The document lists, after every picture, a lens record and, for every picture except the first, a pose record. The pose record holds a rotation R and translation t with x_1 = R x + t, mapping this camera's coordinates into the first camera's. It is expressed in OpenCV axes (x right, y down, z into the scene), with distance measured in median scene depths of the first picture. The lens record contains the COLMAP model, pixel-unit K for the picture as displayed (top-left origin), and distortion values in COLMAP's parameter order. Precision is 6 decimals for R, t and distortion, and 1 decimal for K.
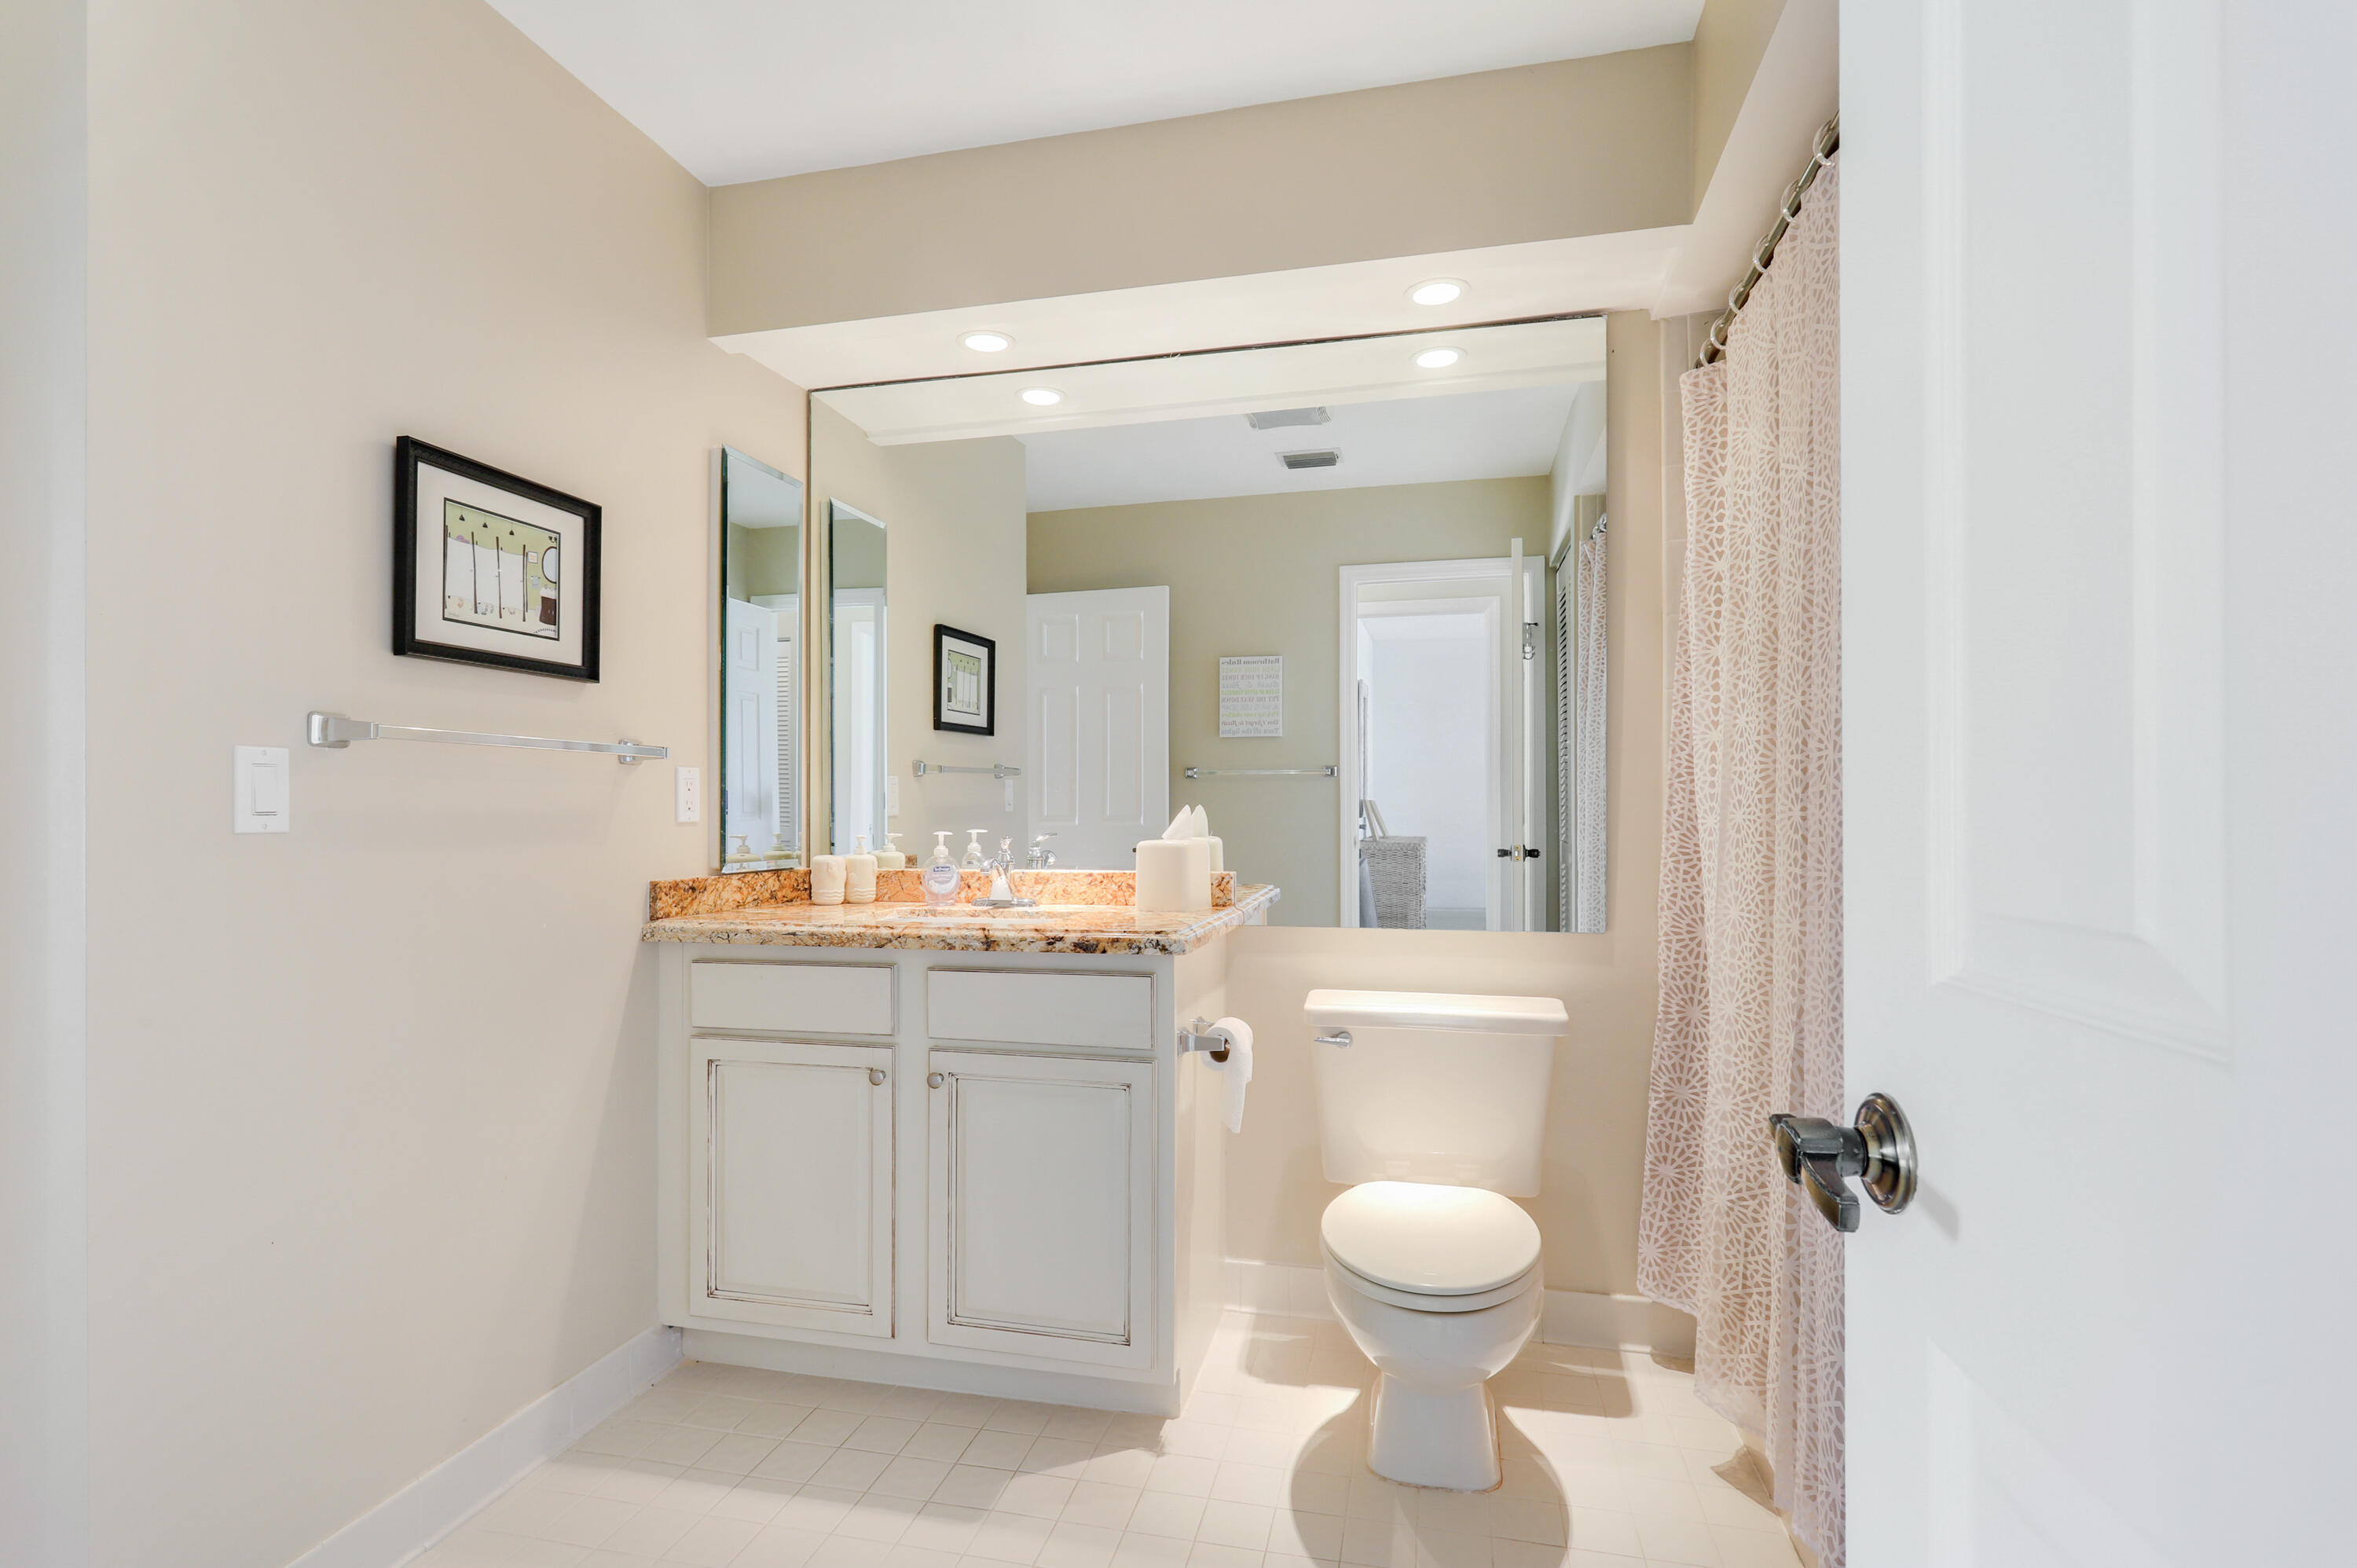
lens RADIAL K [[1145.4, 0, 1174.7], [0, 1145.4, 807.8], [0, 0, 1]] dist [0.002754, 0.002485]
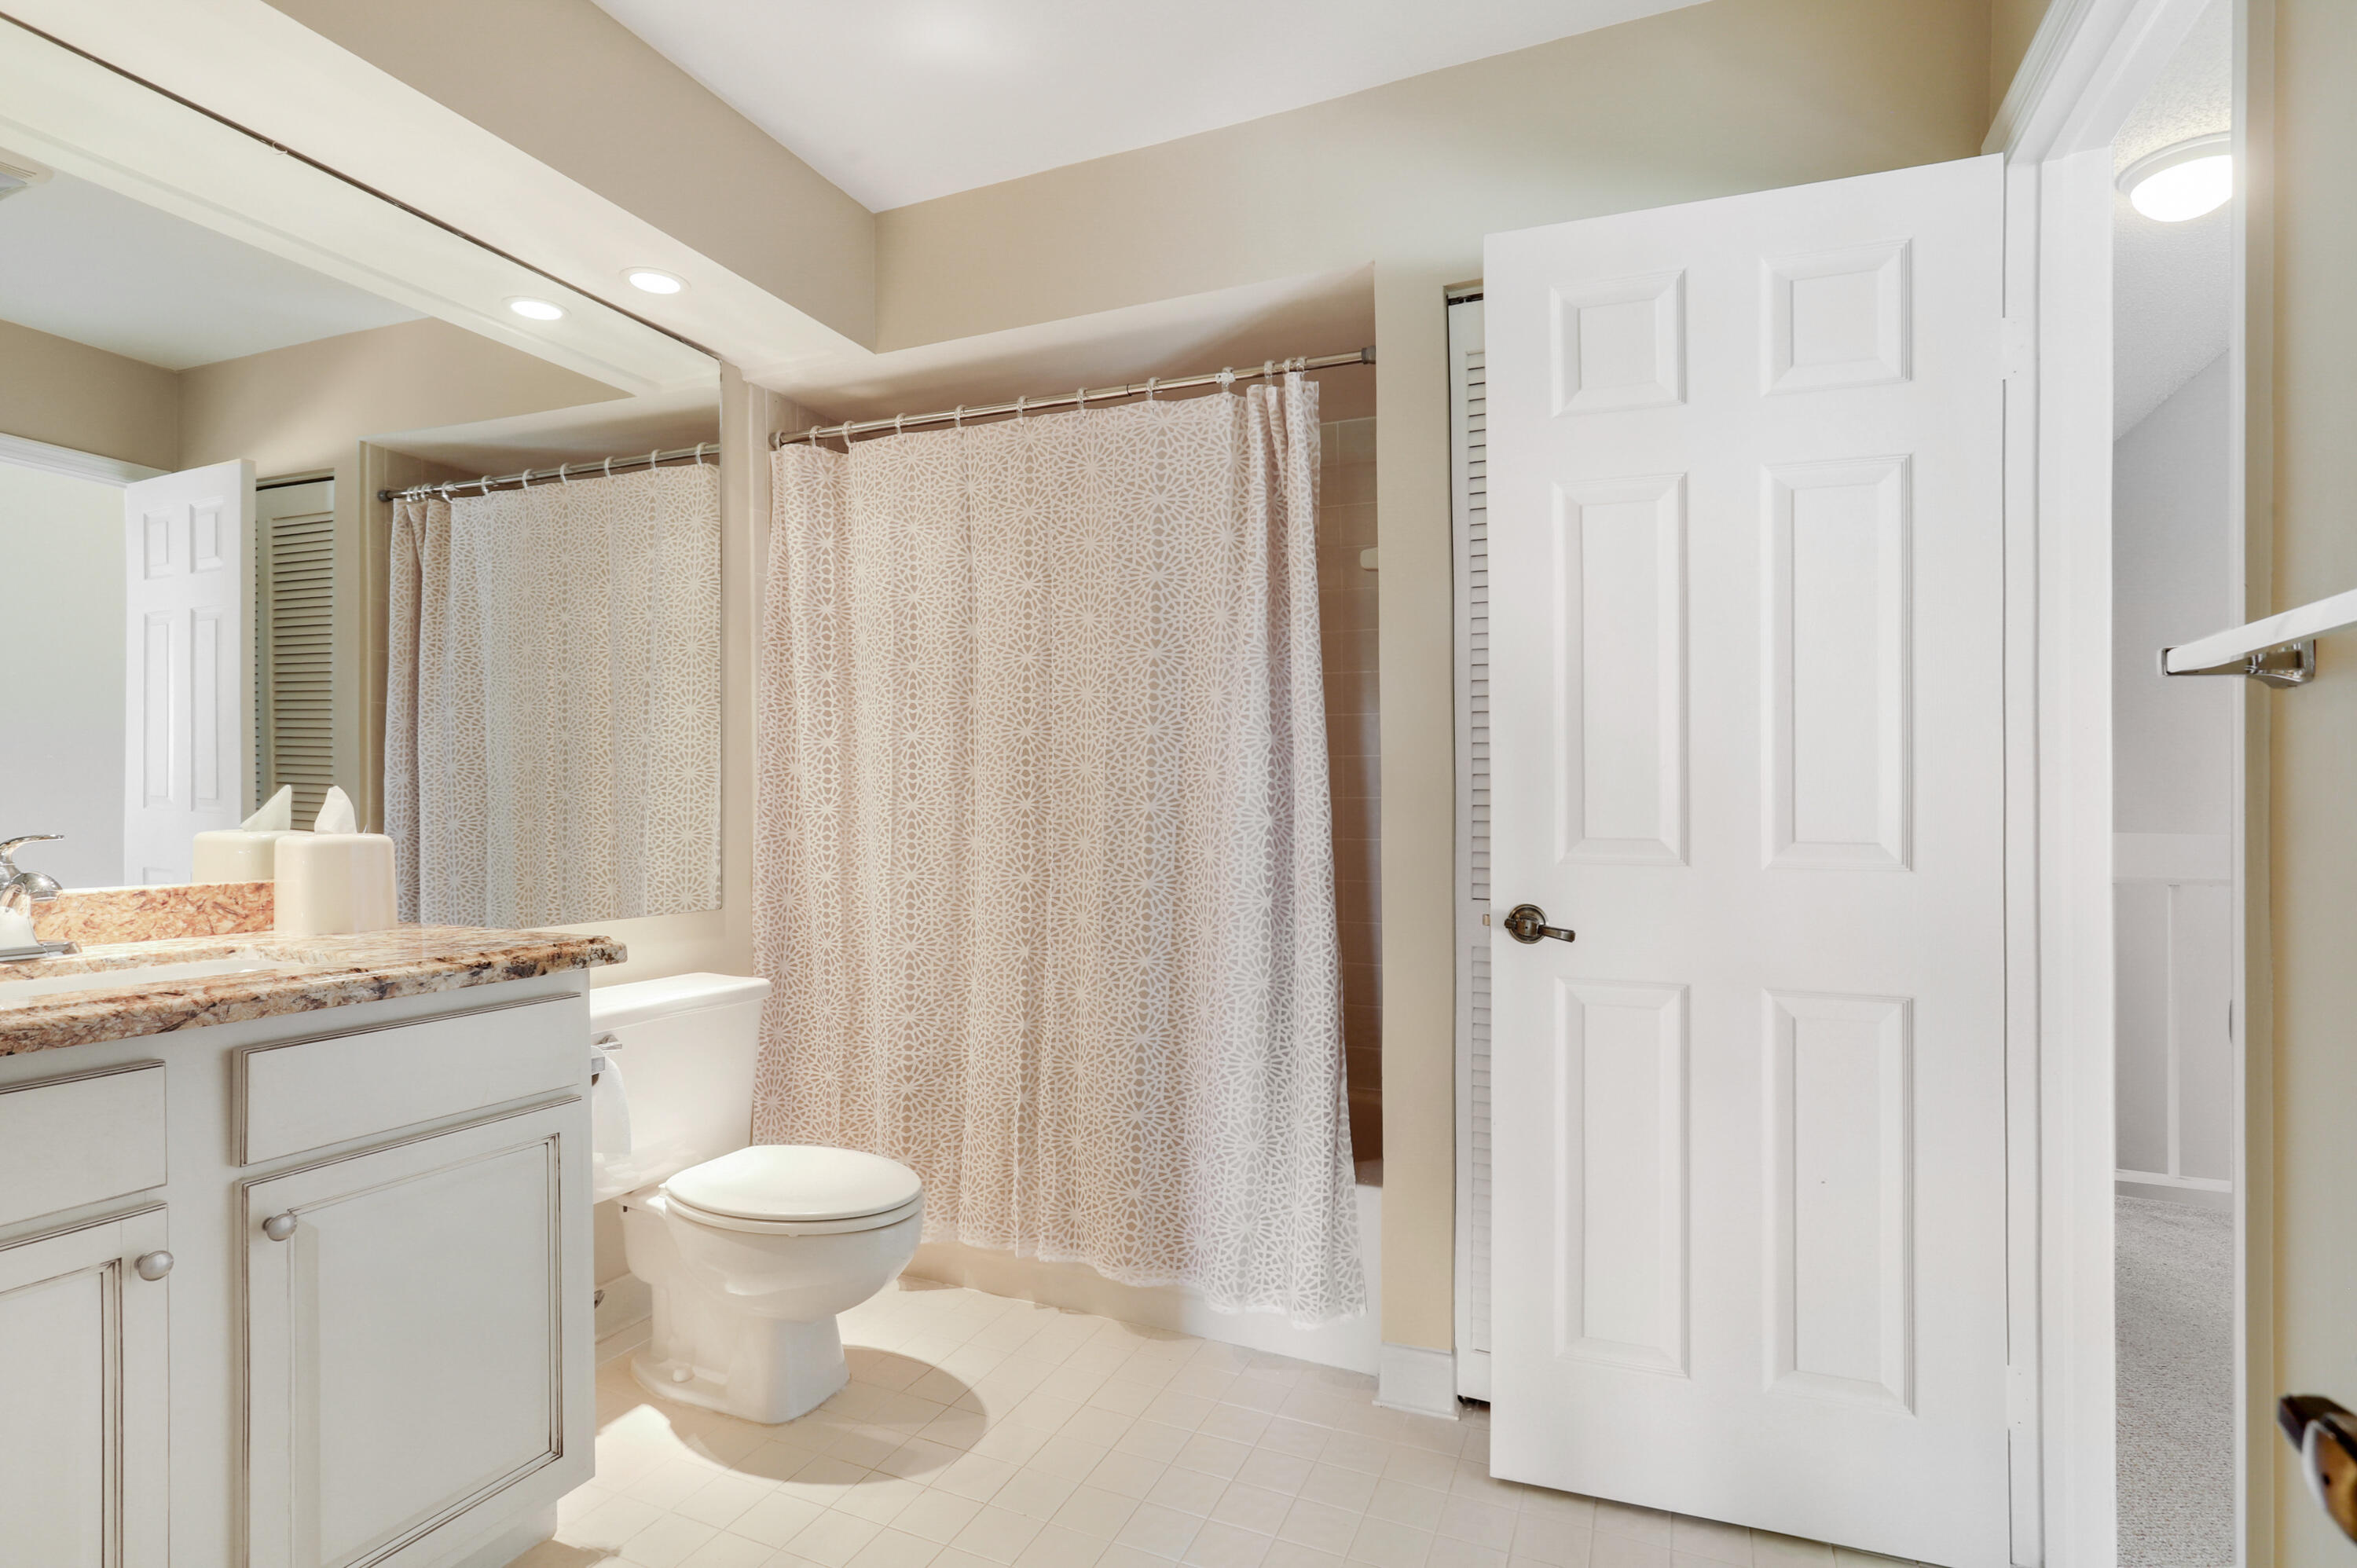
lens RADIAL K [[1145.4, 0, 1176.2], [0, 1145.4, 796.3], [0, 0, 1]] dist [0.002754, 0.002485]
pose [[0.164819, 0.013457, 0.986232, -0.747101], [-0.012192, 0.999858, -0.011606, 0.008023], [-0.986248, -0.010112, 0.164960, 0.428861]]
